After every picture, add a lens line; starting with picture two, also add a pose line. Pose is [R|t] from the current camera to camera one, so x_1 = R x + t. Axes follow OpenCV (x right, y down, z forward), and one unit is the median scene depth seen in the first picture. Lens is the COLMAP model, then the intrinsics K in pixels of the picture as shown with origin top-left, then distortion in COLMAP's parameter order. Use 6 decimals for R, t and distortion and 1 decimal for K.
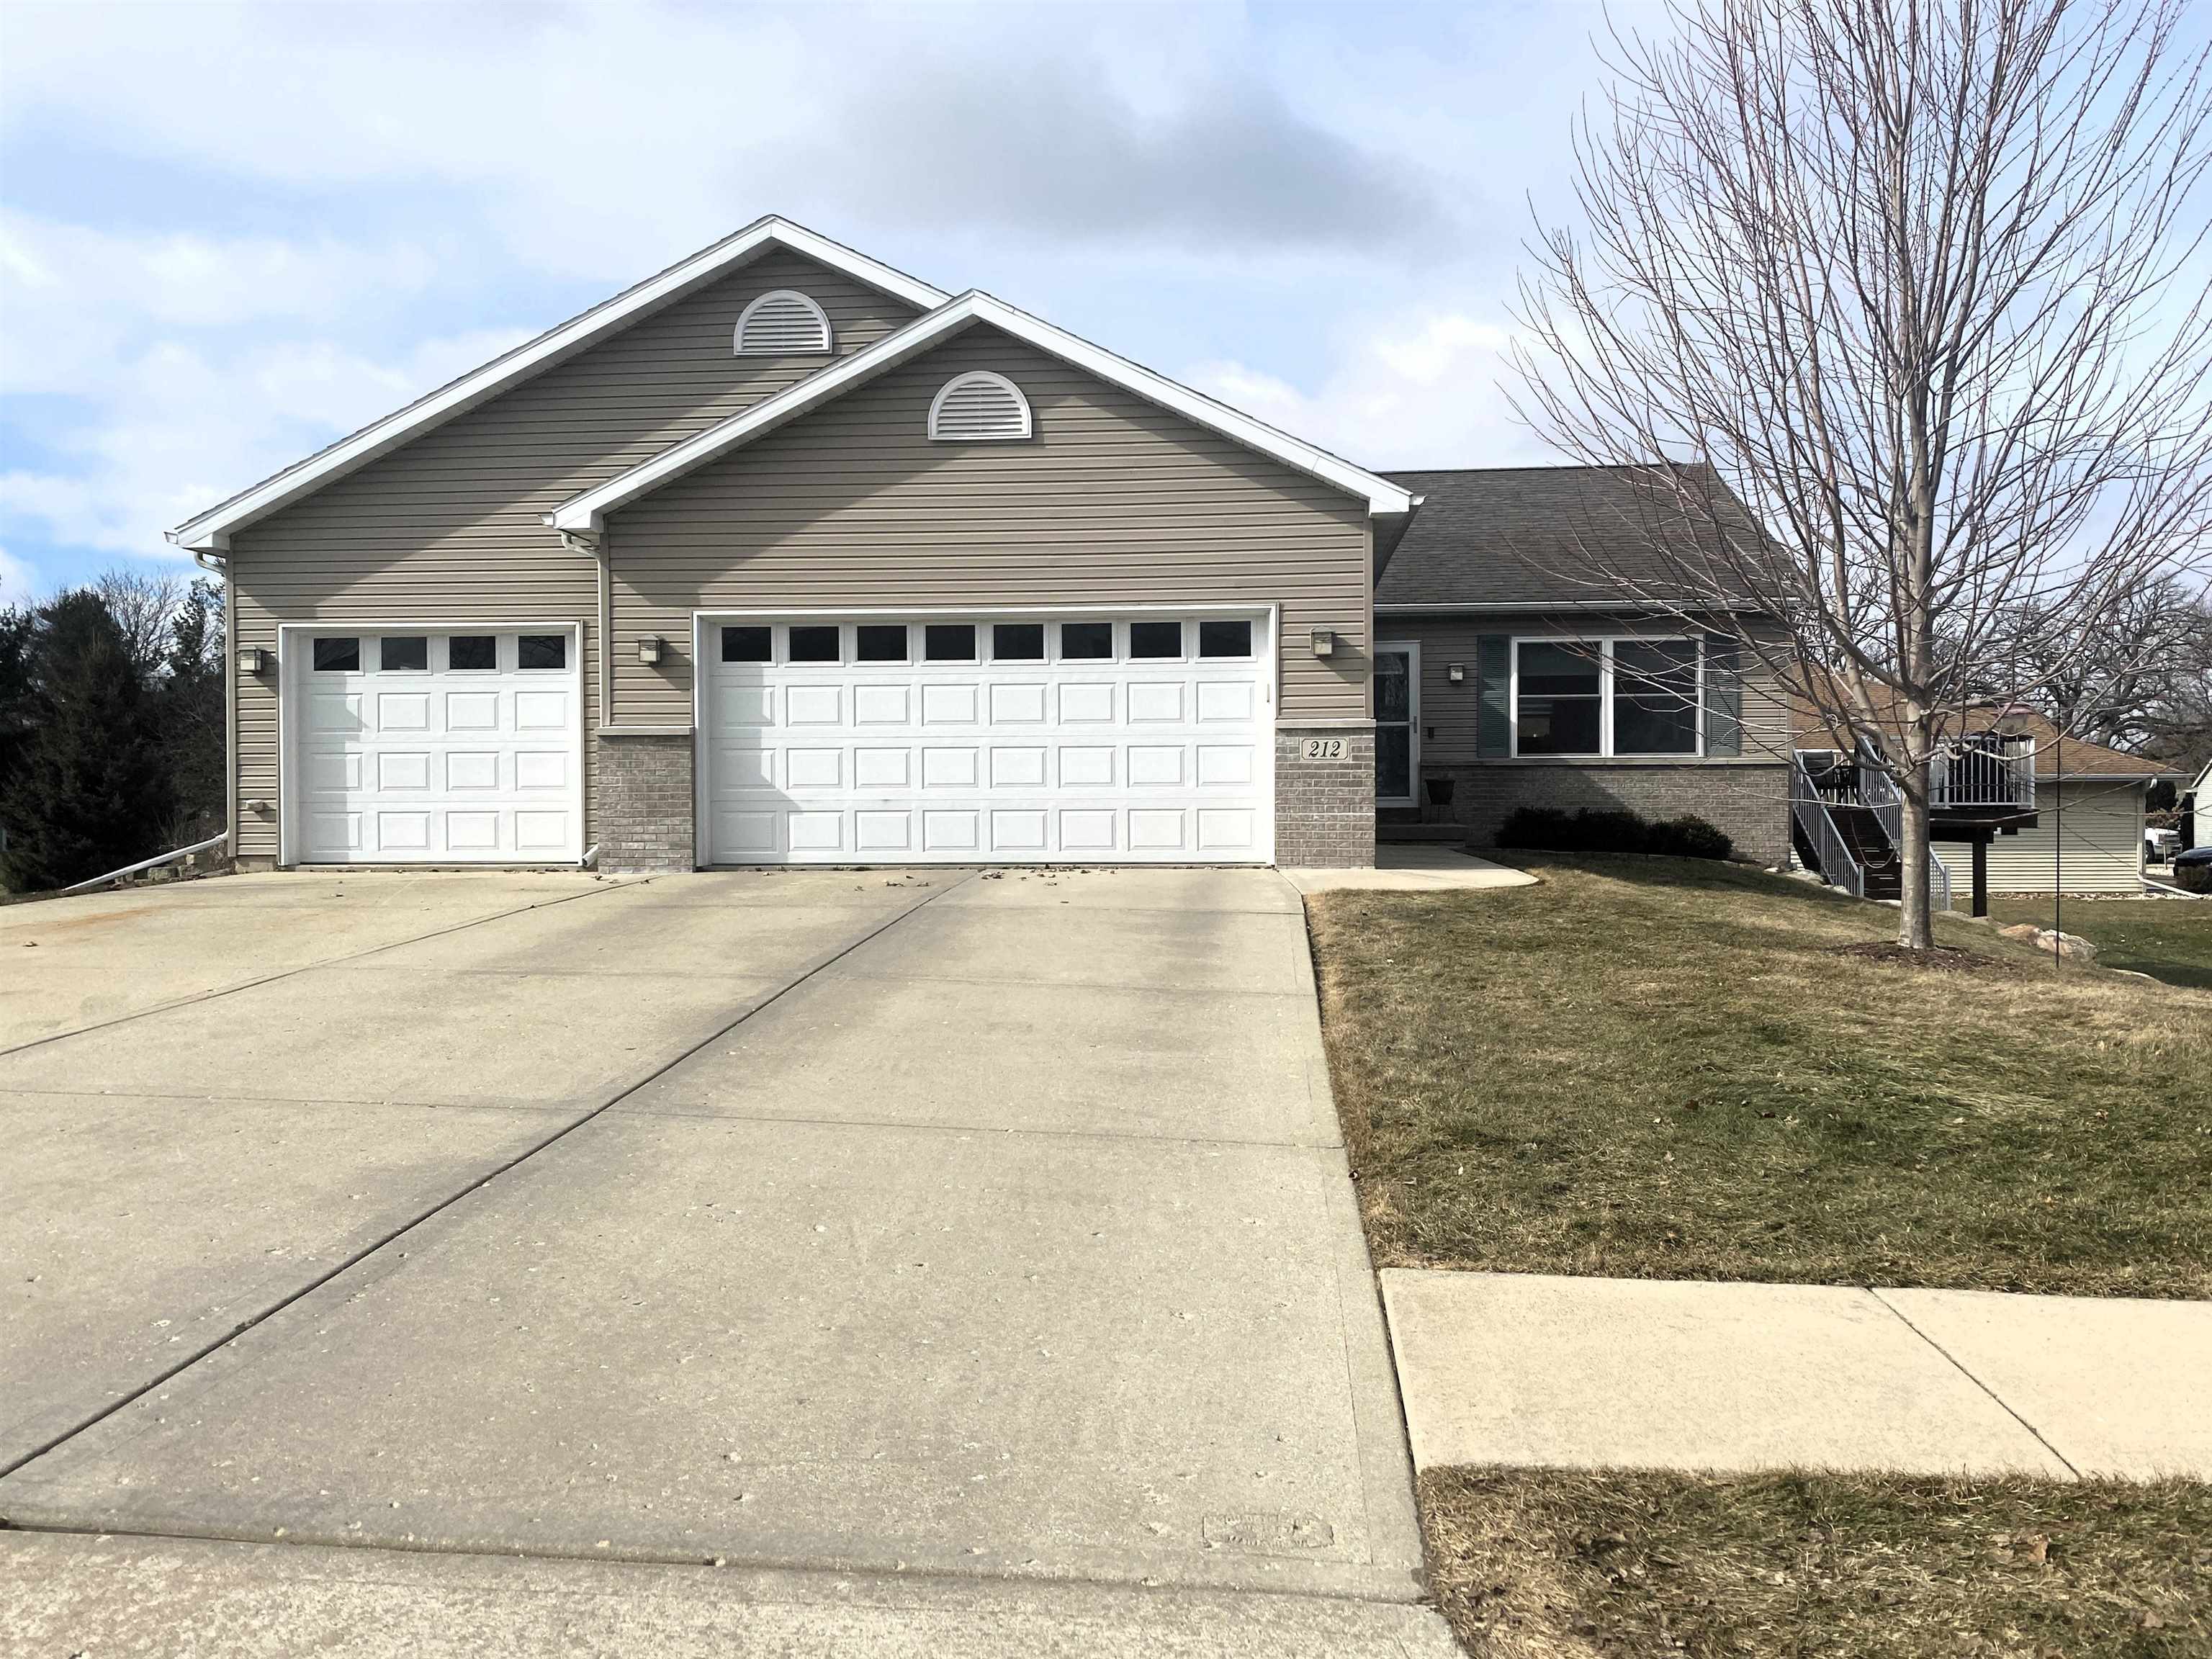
lens RADIAL K [[1660.6, 0, 1106.0], [0, 1660.6, 829.5], [0, 0, 1]] dist [0.005057, 0.001085]
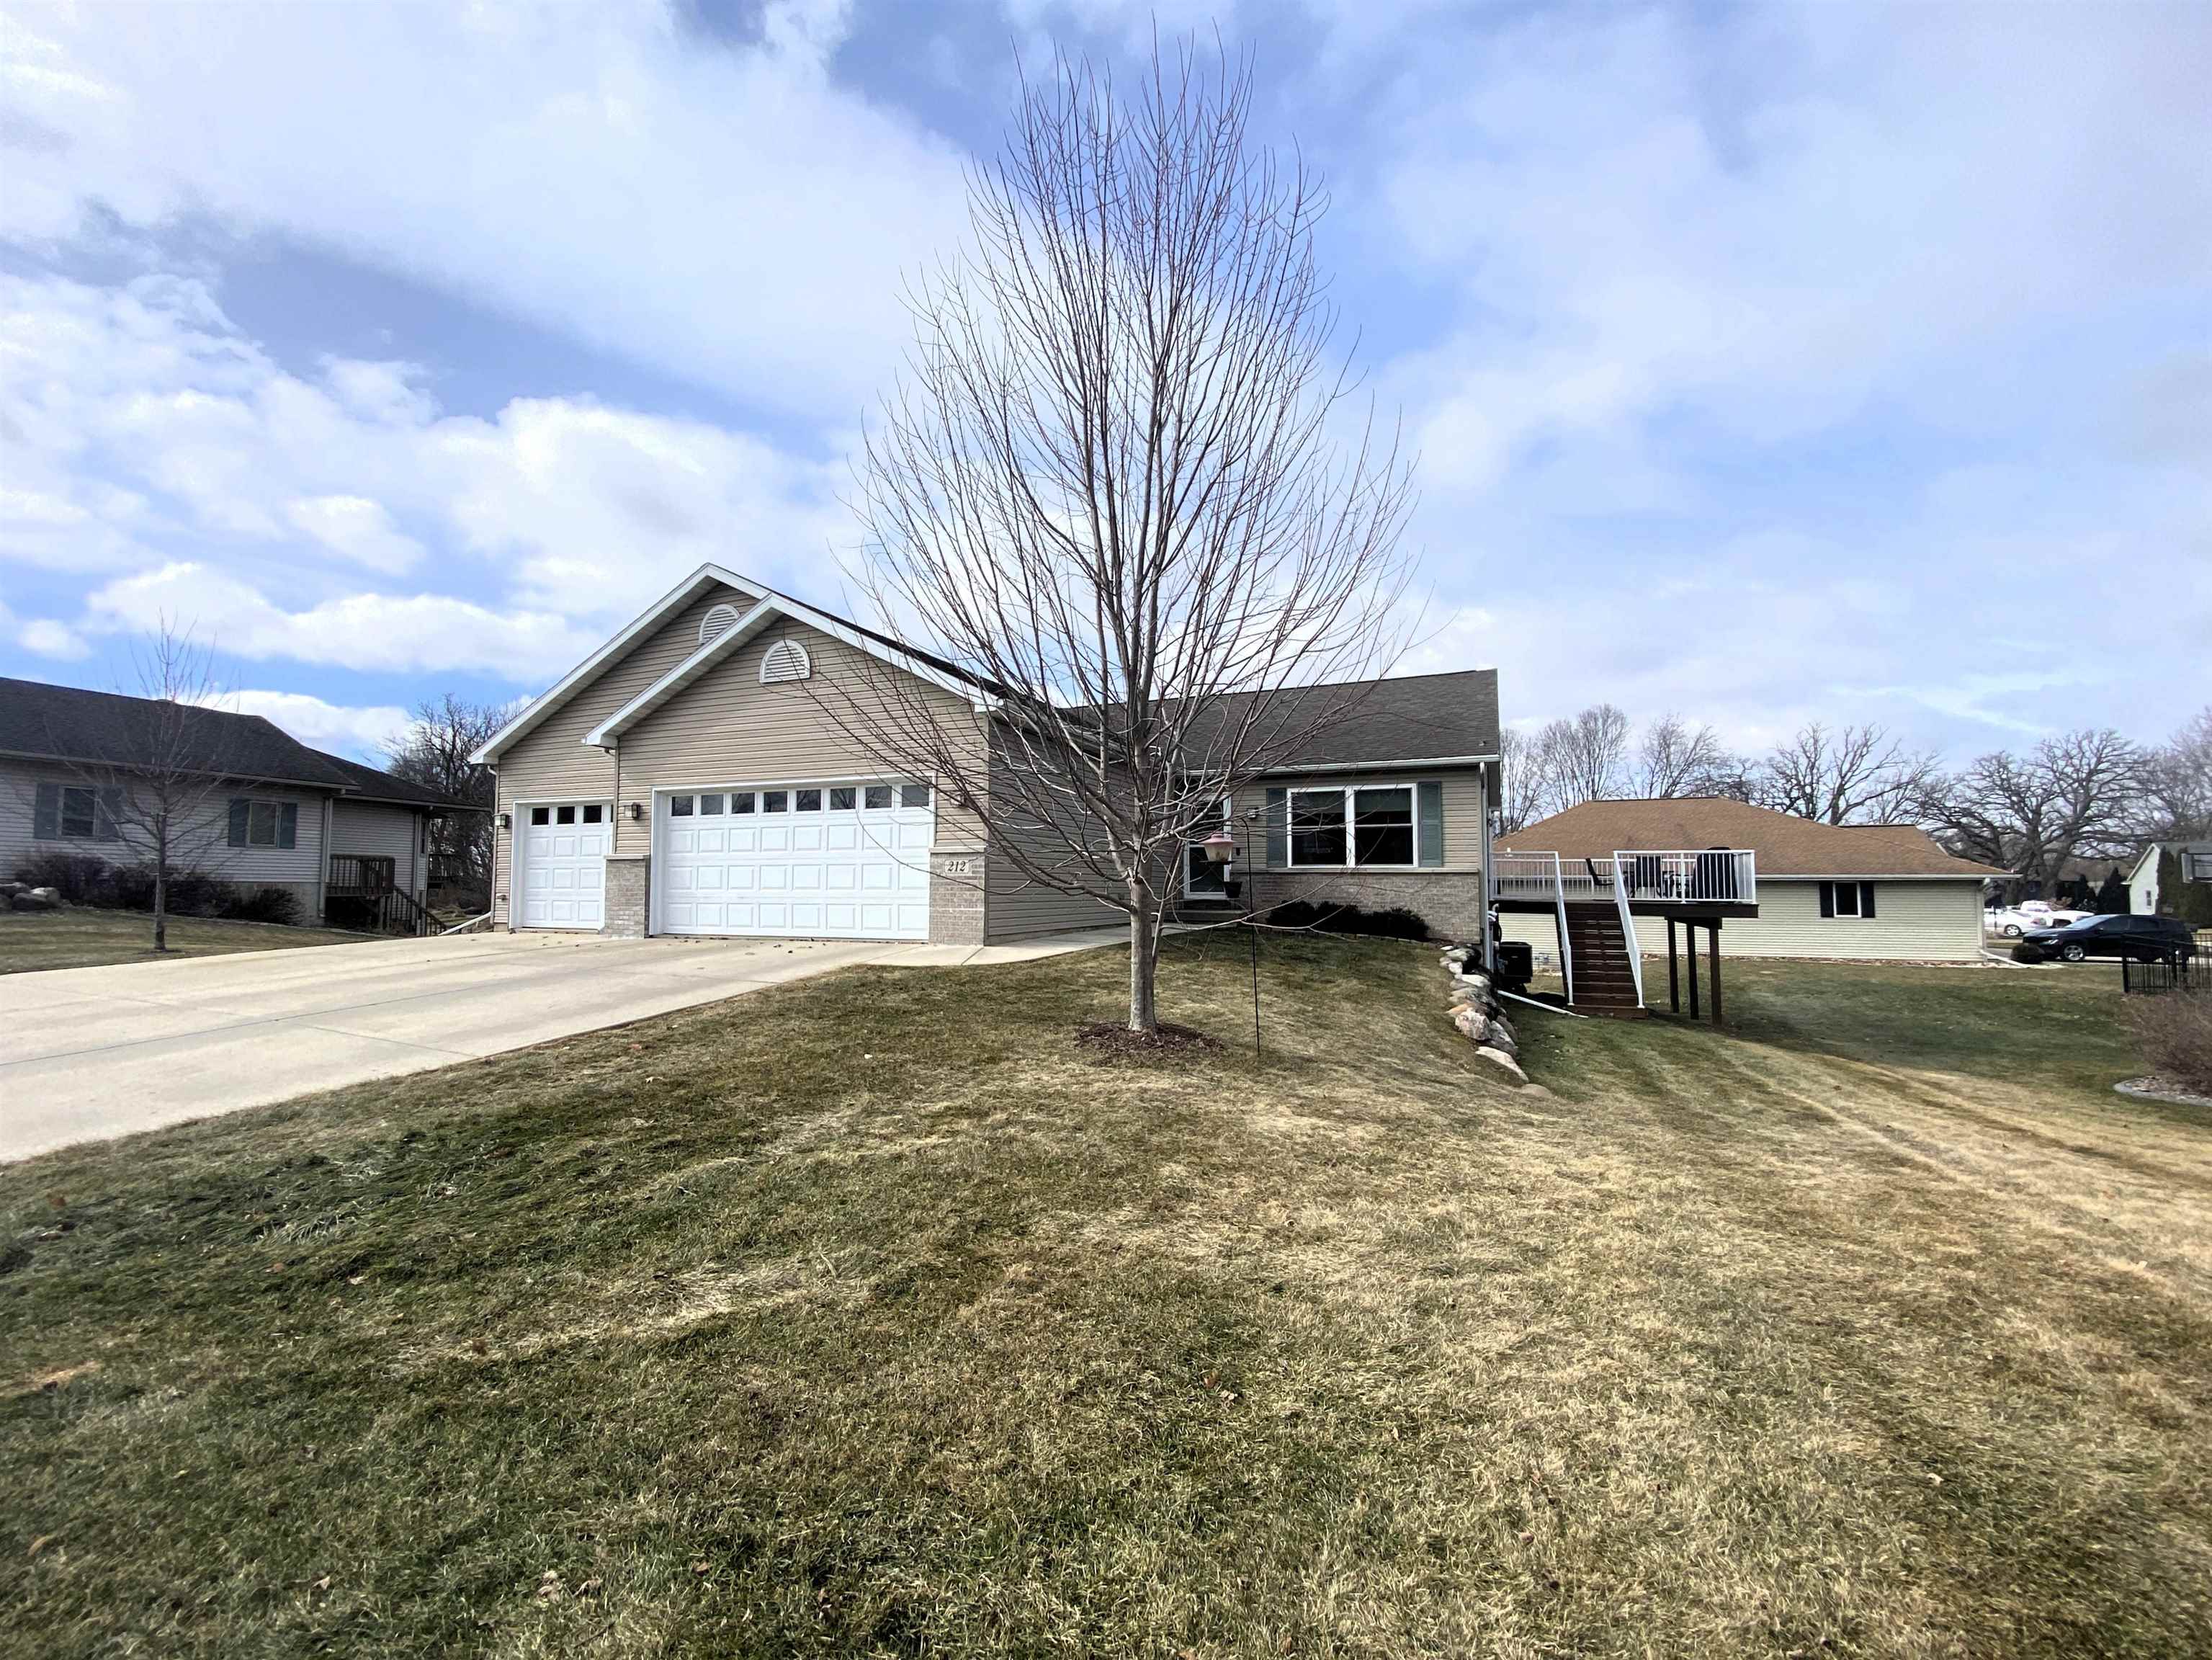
lens RADIAL K [[892.1, 0, 1106.0], [0, 892.1, 830.0], [0, 0, 1]] dist [-0.000009, 0.000021]
pose [[0.953951, -0.013478, -0.299659, 0.448115], [-0.009988, 0.997009, -0.076638, -0.018025], [0.299795, 0.076101, 0.950963, 0.237225]]
